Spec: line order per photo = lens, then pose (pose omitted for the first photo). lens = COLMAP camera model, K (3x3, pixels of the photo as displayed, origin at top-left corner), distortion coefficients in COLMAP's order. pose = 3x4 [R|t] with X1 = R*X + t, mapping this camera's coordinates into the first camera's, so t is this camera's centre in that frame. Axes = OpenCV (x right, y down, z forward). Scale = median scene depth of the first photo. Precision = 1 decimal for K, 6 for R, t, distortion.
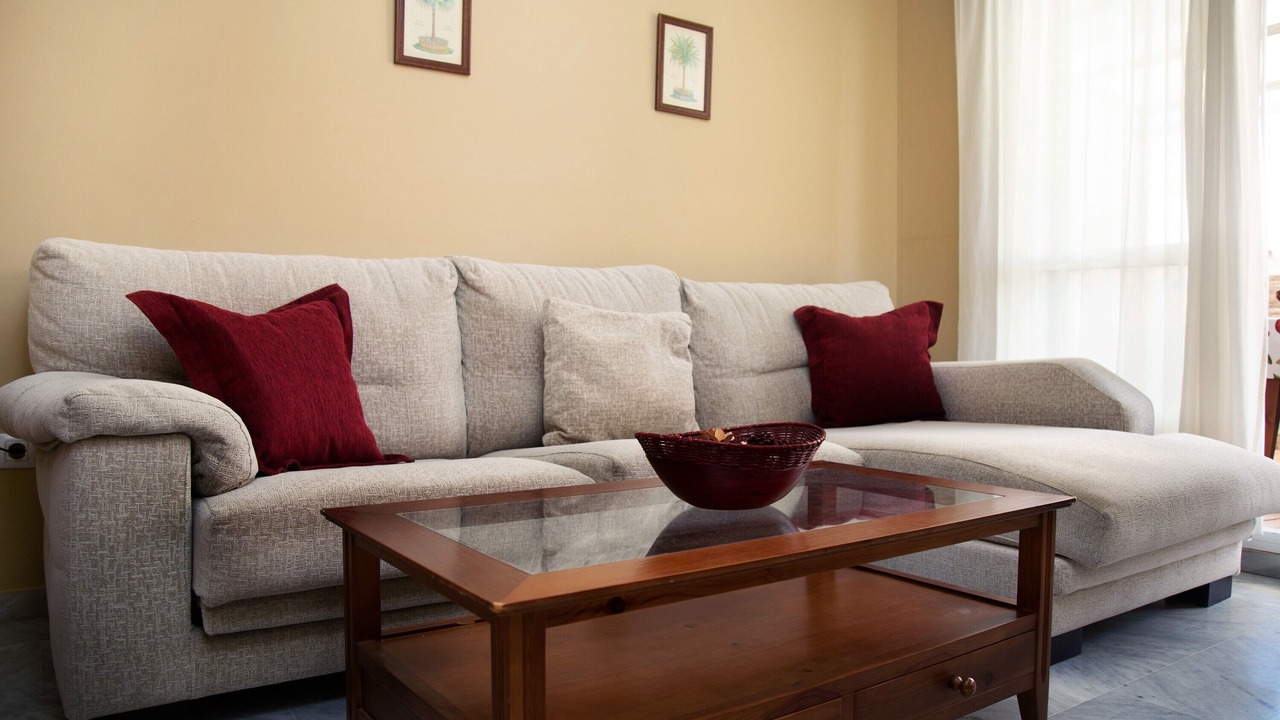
lens RADIAL K [[930.7, 0, 640.1], [0, 930.7, 357.2], [0, 0, 1]] dist [-0.077085, 0.035728]
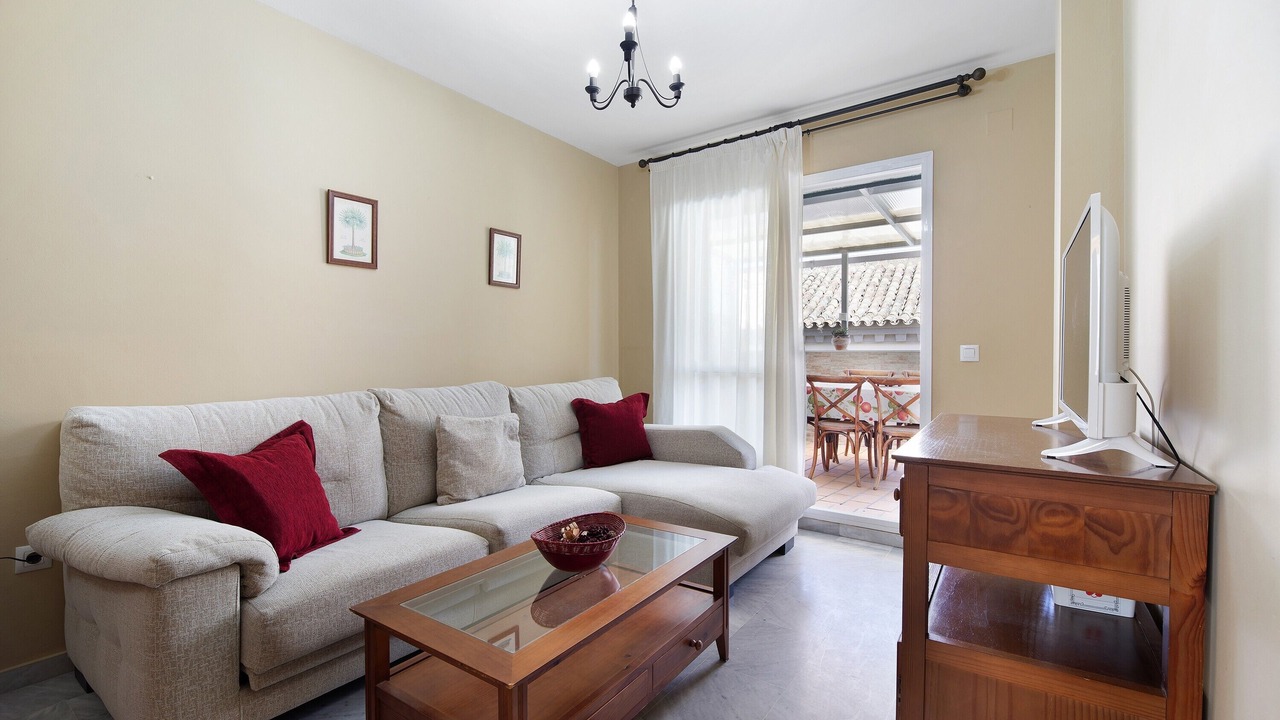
lens RADIAL K [[566.0, 0, 633.6], [0, 566.0, 356.9], [0, 0, 1]] dist [-0.001806, -0.003189]
pose [[0.940501, -0.009935, 0.339646, -0.114399], [0.015344, 0.999795, -0.013245, -0.151473], [-0.339445, 0.017668, 0.940460, -0.086938]]
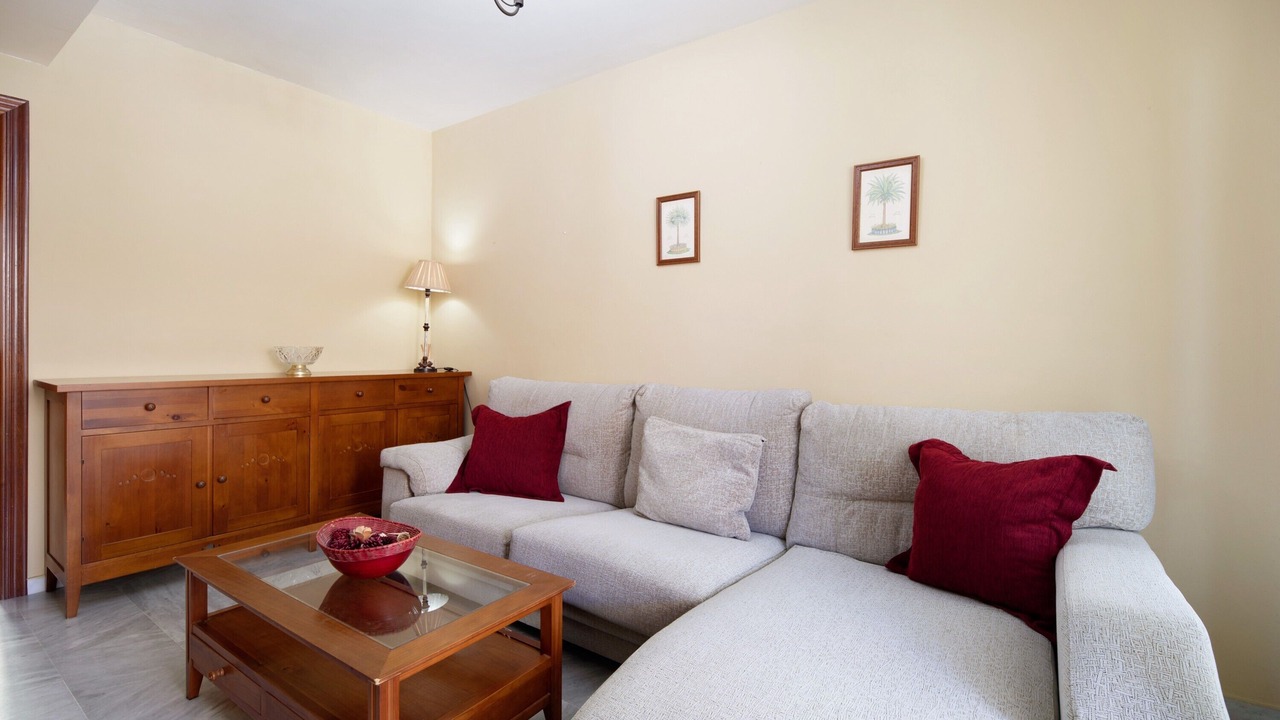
lens RADIAL K [[581.5, 0, 636.8], [0, 581.5, 357.7], [0, 0, 1]] dist [-0.016822, -0.000594]
pose [[0.326786, 0.018513, -0.944917, 0.807183], [-0.028342, 0.999550, 0.009782, -0.171960], [0.944673, 0.023585, 0.327164, 0.664910]]
